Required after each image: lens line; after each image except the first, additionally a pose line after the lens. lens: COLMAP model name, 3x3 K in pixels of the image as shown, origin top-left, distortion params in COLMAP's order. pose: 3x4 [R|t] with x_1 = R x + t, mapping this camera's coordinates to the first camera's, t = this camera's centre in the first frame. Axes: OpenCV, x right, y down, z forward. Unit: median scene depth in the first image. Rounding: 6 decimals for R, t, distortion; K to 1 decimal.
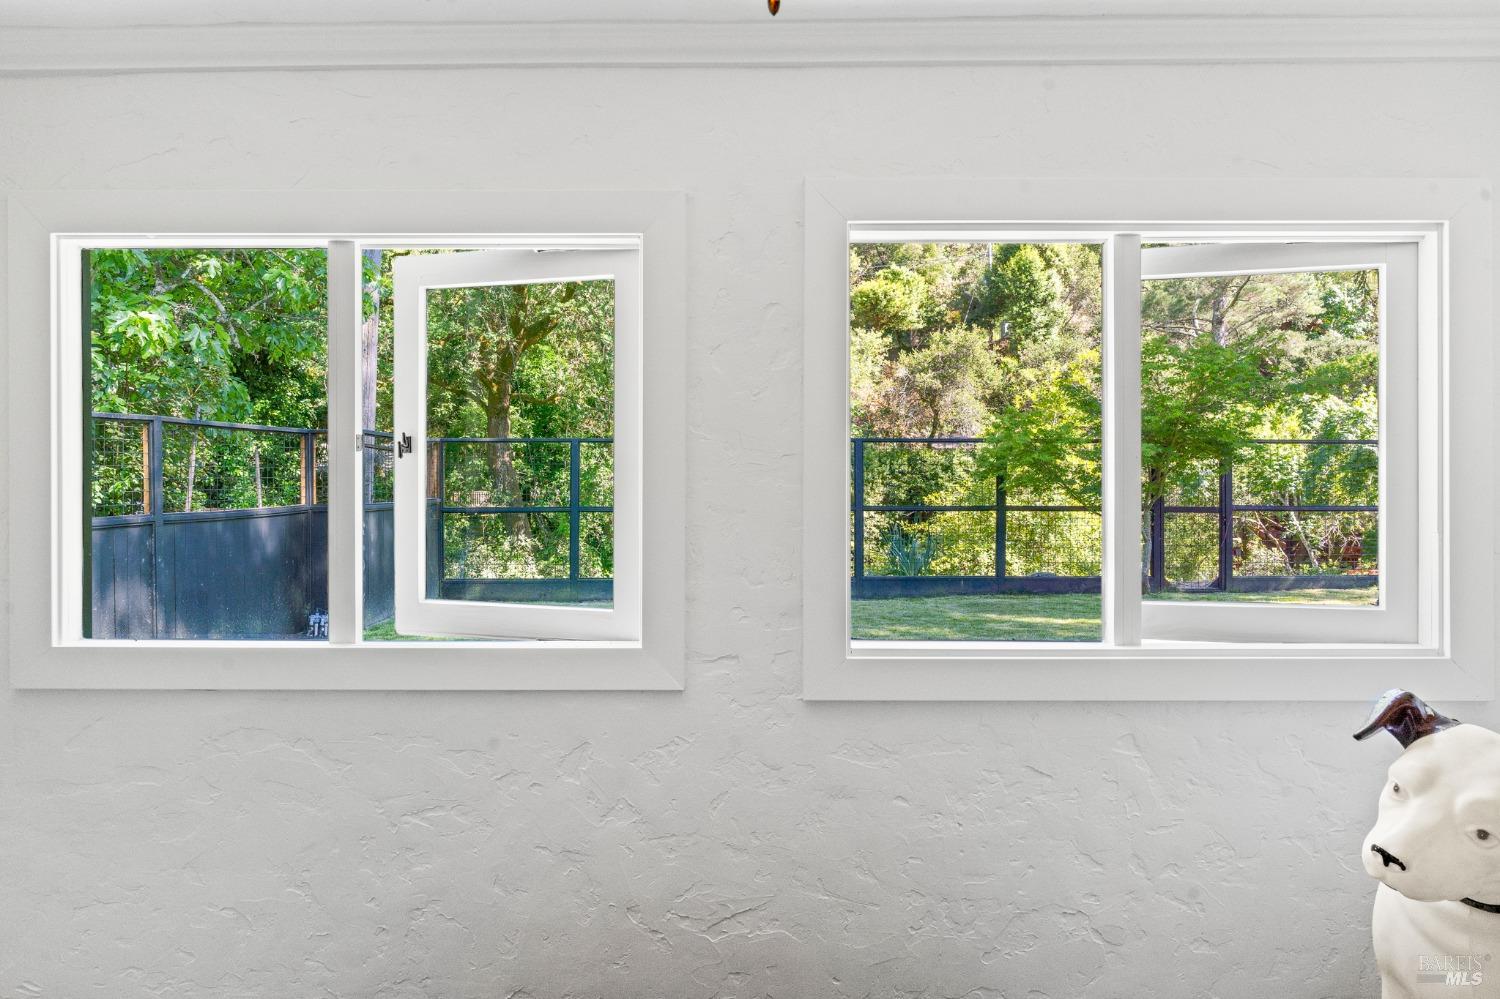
lens RADIAL K [[963.1, 0, 740.0], [0, 963.1, 477.5], [0, 0, 1]] dist [-0.010158, 0.000840]
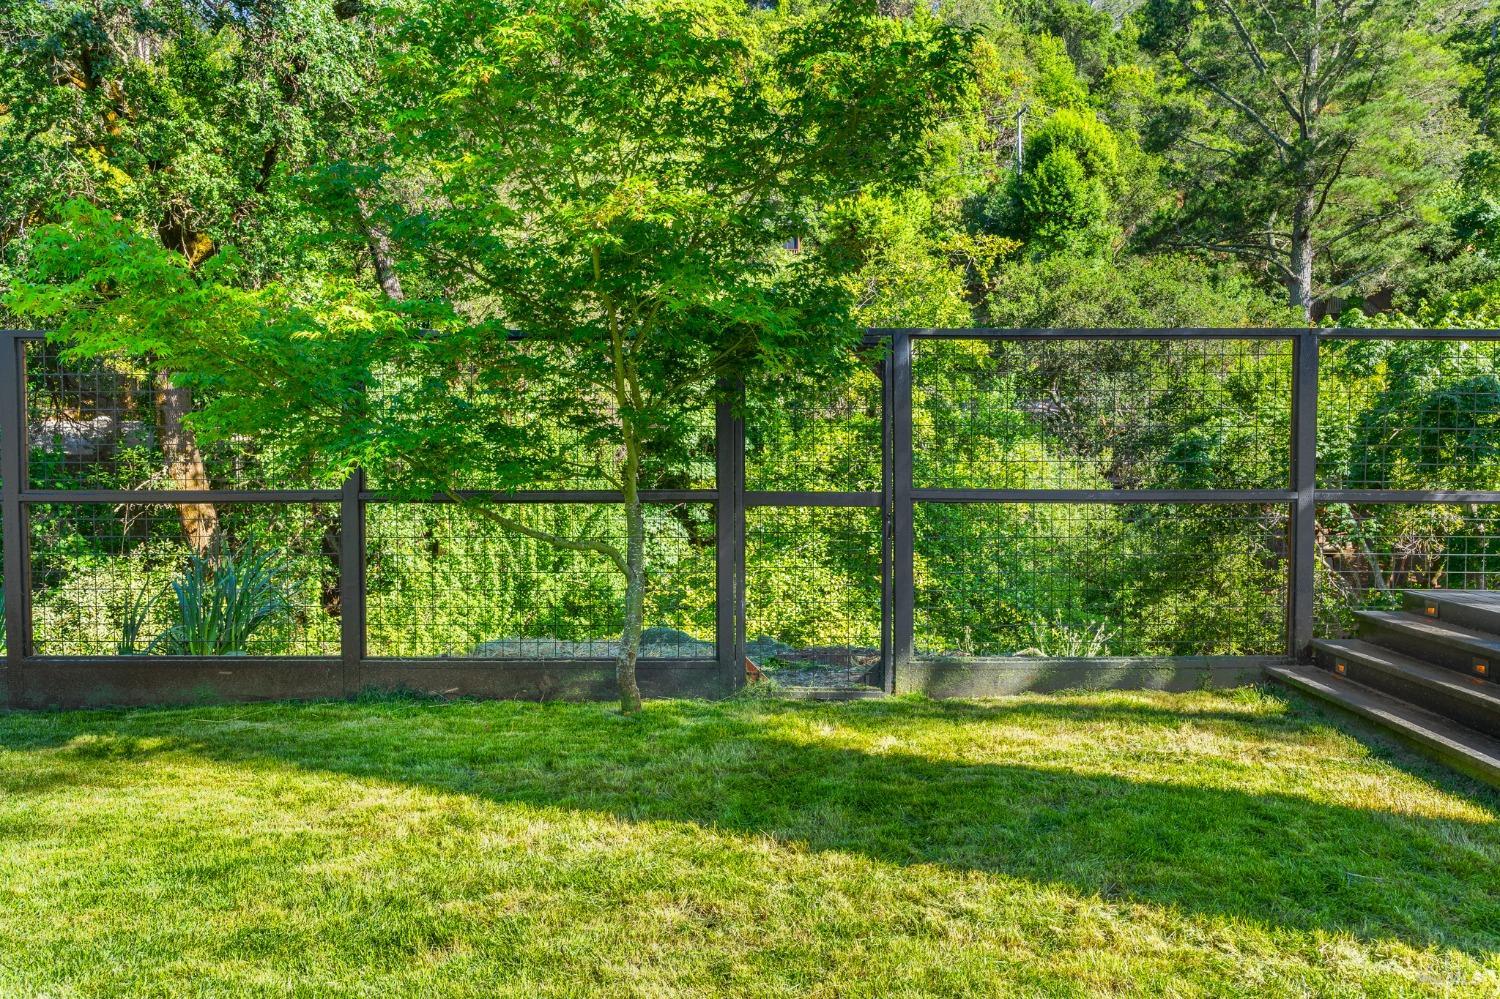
lens RADIAL K [[1149.4, 0, 752.9], [0, 1149.4, 494.5], [0, 0, 1]] dist [-0.010559, -0.002196]
pose [[0.999092, -0.000842, -0.042602, 0.779175], [0.001877, 0.999704, 0.024263, 0.029578], [0.042569, -0.024321, 0.998797, 0.822754]]
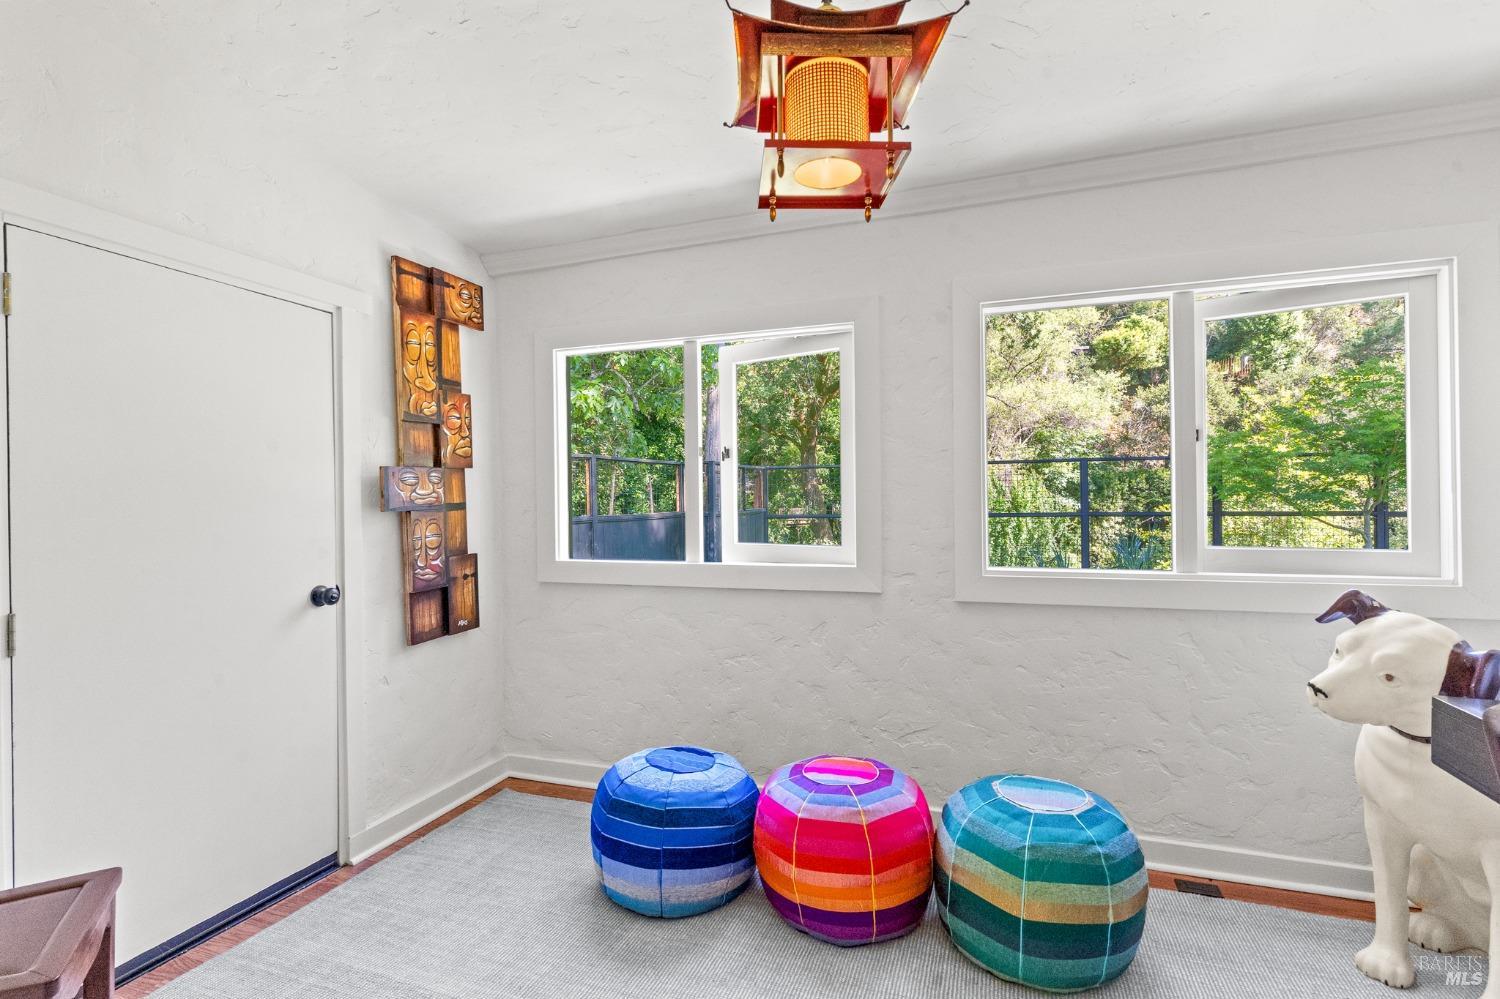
lens RADIAL K [[730.9, 0, 745.6], [0, 730.9, 502.4], [0, 0, 1]] dist [0.005863, -0.002829]
pose [[0.943848, -0.010348, -0.330218, 0.034847], [0.011906, 0.999925, 0.002697, 0.014148], [0.330165, -0.006477, 0.943901, -0.068939]]
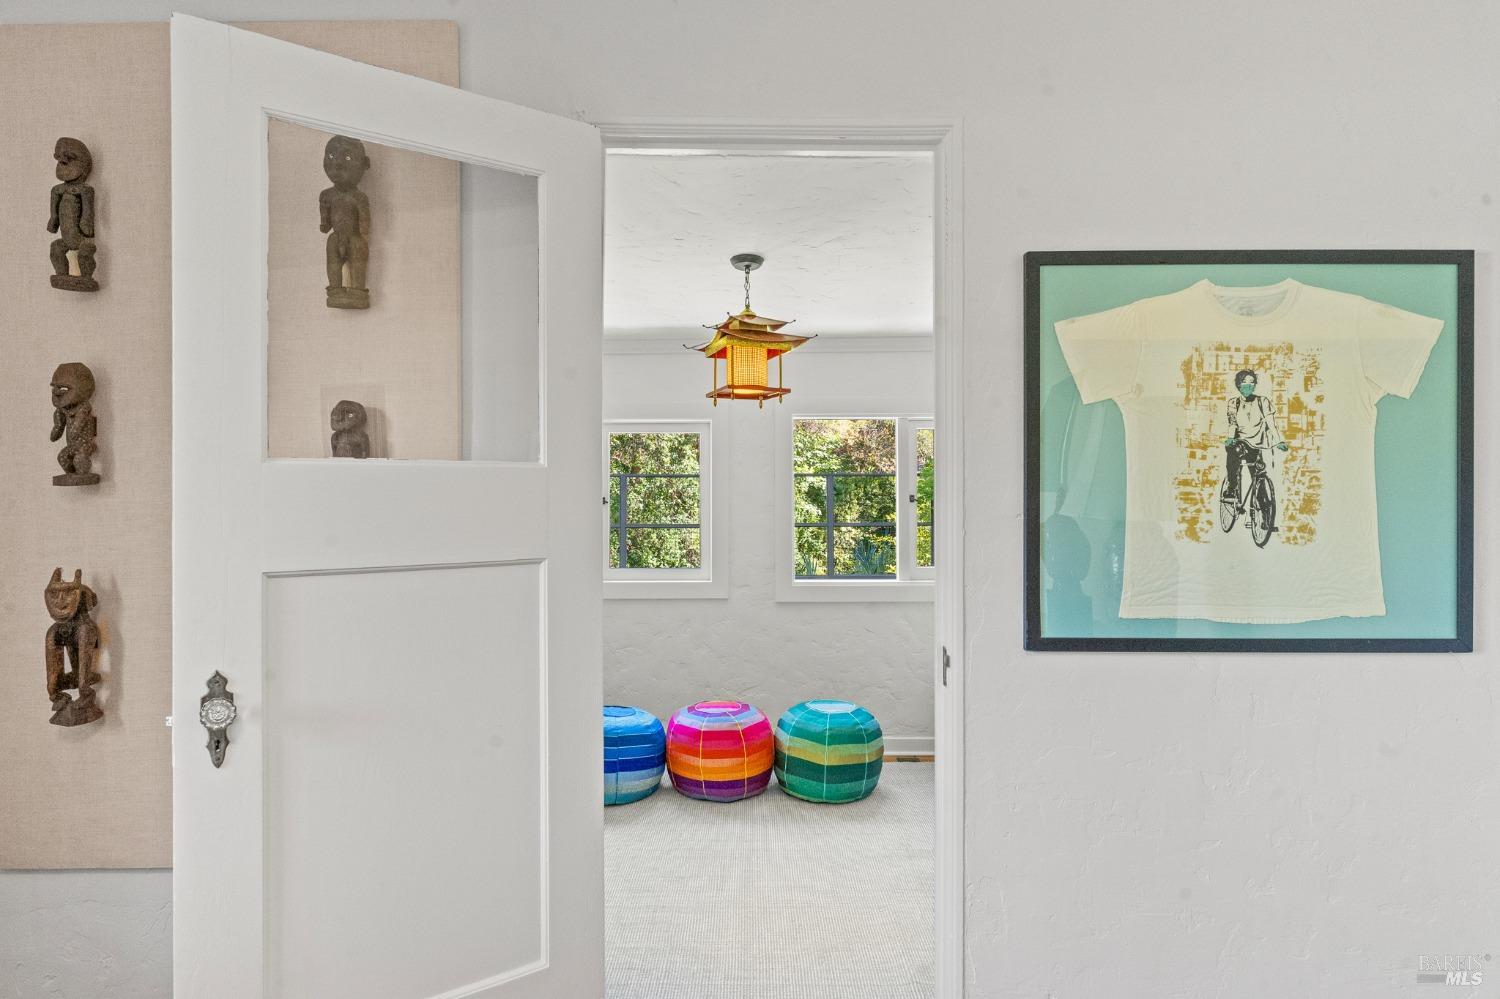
lens RADIAL K [[836.4, 0, 745.3], [0, 836.4, 495.8], [0, 0, 1]] dist [-0.000862, -0.001017]
pose [[0.999976, -0.002821, 0.006254, -0.006653], [0.002834, 0.999994, -0.002071, -0.011310], [-0.006248, 0.002088, 0.999978, -0.299927]]
